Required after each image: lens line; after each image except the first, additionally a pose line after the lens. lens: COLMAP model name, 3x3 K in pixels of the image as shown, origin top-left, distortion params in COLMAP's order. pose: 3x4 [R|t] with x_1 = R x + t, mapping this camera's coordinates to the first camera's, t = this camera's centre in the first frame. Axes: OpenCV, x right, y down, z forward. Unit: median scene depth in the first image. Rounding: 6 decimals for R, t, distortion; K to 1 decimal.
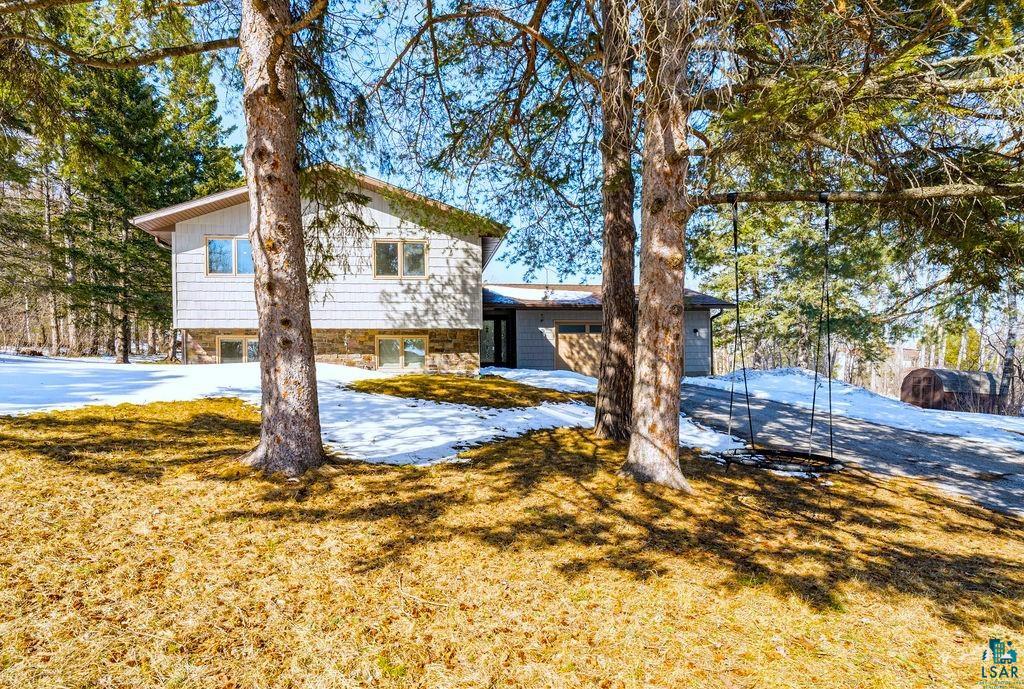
lens RADIAL K [[513.3, 0, 512.0], [0, 513.3, 344.5], [0, 0, 1]] dist [-0.001174, -0.000141]
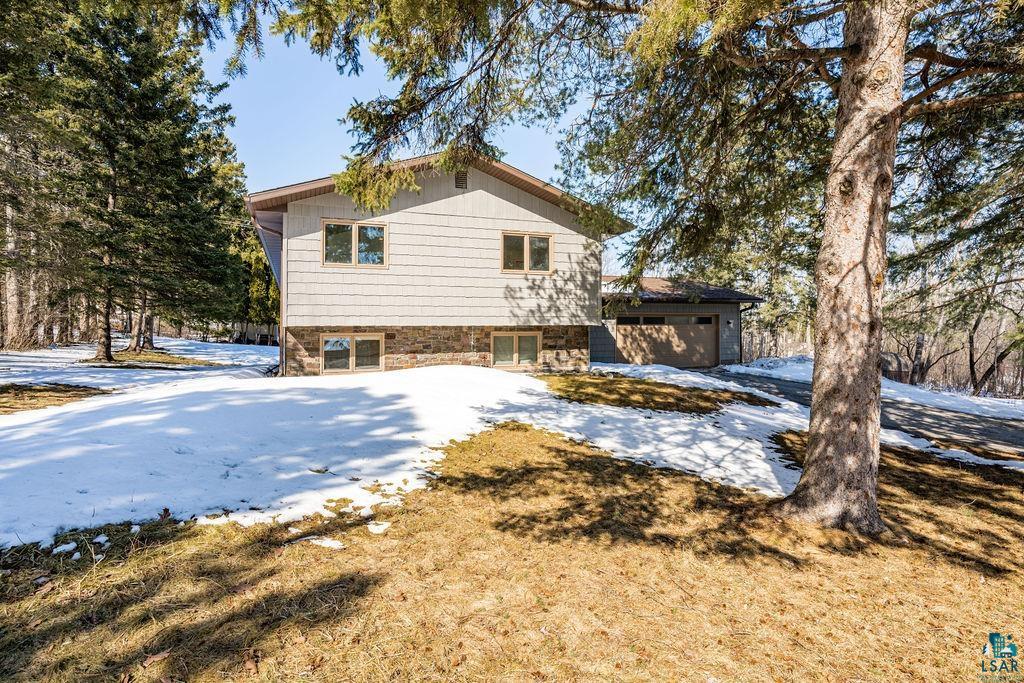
lens RADIAL K [[504.2, 0, 512.0], [0, 504.2, 341.5], [0, 0, 1]] dist [0.001138, 0.000078]
pose [[0.973830, -0.005444, 0.227214, -0.448508], [-0.004280, 0.999097, 0.042281, -0.040894], [-0.227239, -0.042147, 0.972927, 0.088301]]
